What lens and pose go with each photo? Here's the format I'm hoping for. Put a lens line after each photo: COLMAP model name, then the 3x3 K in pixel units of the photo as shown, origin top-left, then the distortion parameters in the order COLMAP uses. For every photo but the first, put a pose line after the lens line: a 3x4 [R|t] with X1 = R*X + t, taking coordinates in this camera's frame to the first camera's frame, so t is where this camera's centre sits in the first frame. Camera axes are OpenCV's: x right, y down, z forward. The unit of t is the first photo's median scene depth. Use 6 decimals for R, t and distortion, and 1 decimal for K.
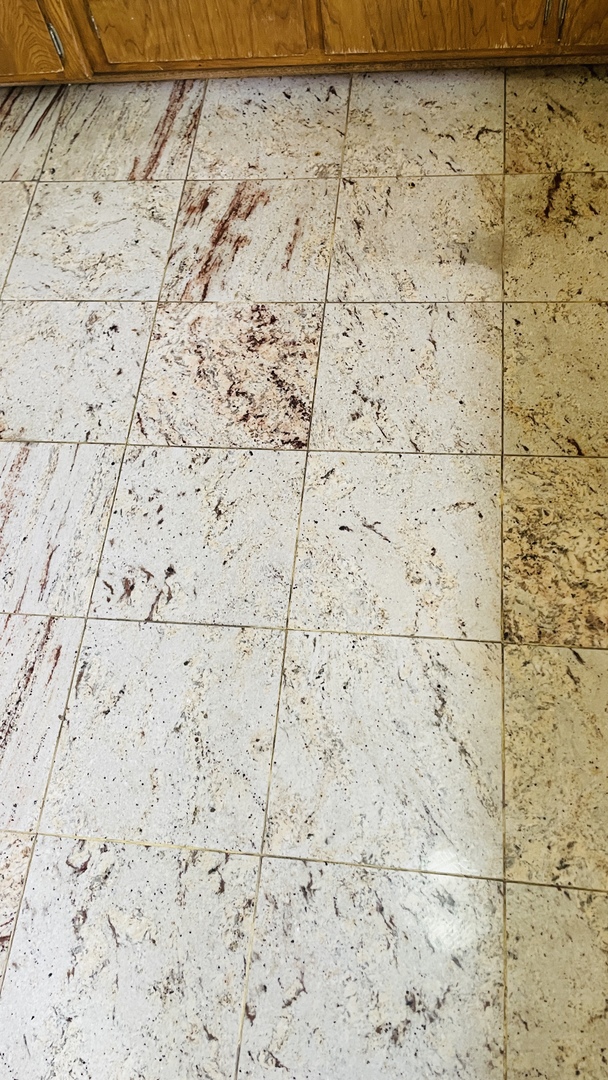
lens RADIAL K [[826.1, 0, 299.0], [0, 826.1, 542.8], [0, 0, 1]] dist [0.071113, -0.094229]
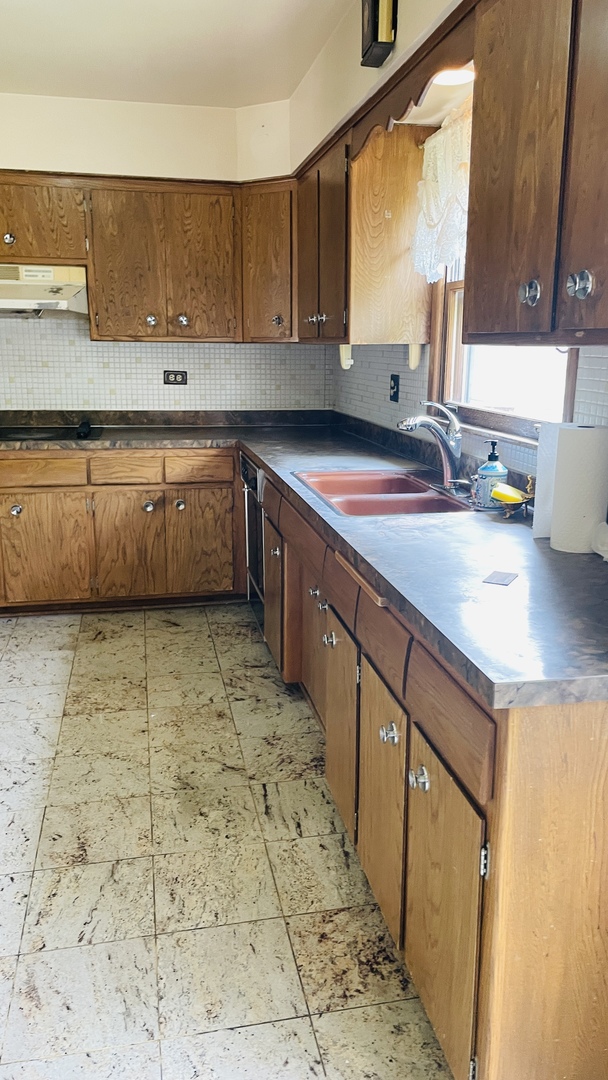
lens RADIAL K [[826.1, 0, 314.9], [0, 826.1, 537.4], [0, 0, 1]] dist [0.071113, -0.094229]
pose [[0.943536, 0.051091, 0.327306, 0.091739], [0.224692, 0.627314, -0.745648, 1.672751], [-0.243420, 0.777089, 0.580413, -1.026105]]
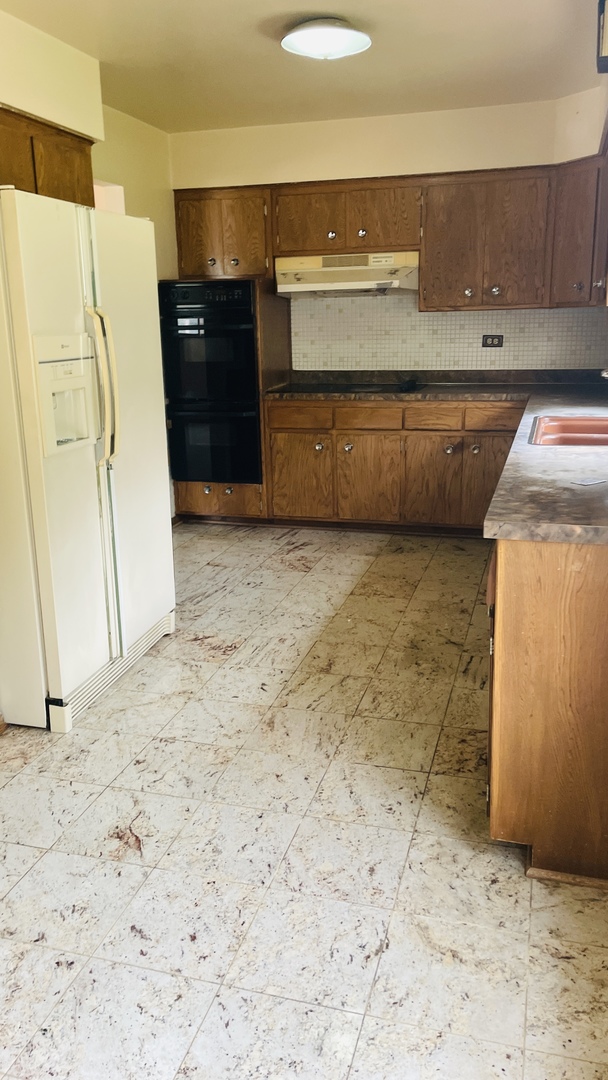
lens RADIAL K [[826.1, 0, 302.3], [0, 826.1, 541.8], [0, 0, 1]] dist [0.071113, -0.094229]
pose [[0.978751, 0.137837, -0.151812, 0.483016], [-0.205051, 0.656702, -0.725739, 2.262874], [-0.000338, 0.741447, 0.671011, -1.359162]]
